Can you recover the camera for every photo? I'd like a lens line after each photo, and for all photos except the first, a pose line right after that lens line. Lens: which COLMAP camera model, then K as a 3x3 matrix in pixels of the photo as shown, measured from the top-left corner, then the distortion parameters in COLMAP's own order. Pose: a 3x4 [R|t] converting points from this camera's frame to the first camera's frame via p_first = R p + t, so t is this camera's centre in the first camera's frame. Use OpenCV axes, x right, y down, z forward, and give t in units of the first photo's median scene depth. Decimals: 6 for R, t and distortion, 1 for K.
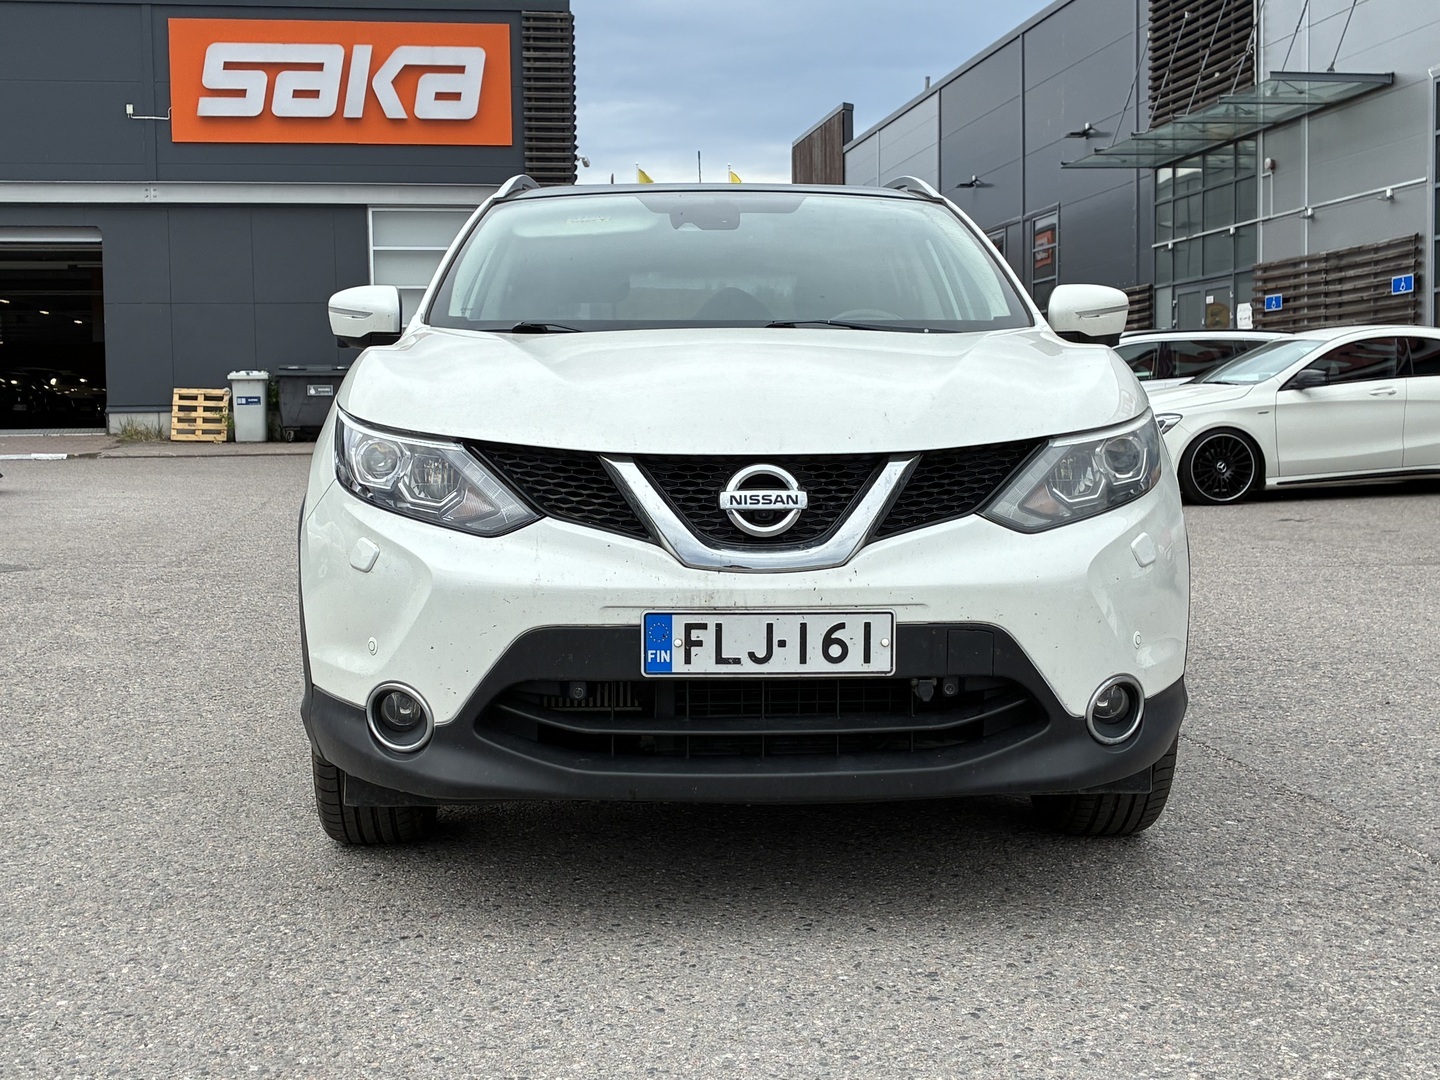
lens RADIAL K [[2049.3, 0, 720.0], [0, 2049.3, 540.0], [0, 0, 1]] dist [0.145722, -0.612569]
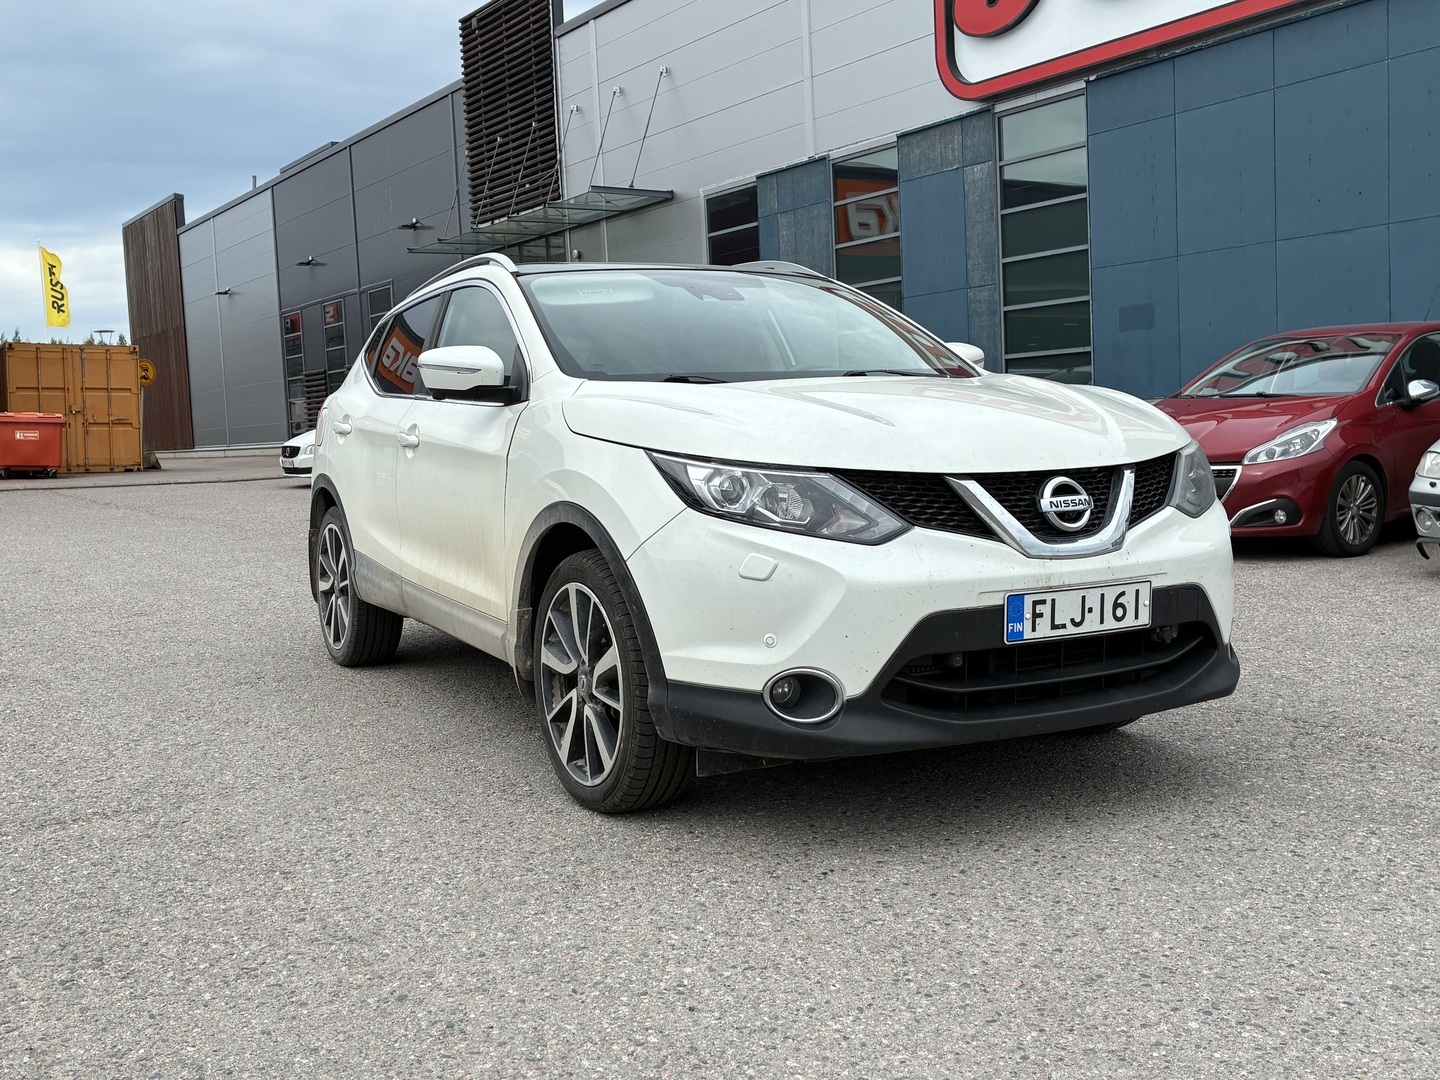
lens RADIAL K [[1567.7, 0, 719.9], [0, 1567.7, 564.5], [0, 0, 1]] dist [0.035223, -0.020399]
pose [[0.883188, -0.069924, 0.463778, -0.652236], [0.062234, 0.997552, 0.031886, -0.026627], [-0.464872, 0.000701, 0.885378, 0.203429]]
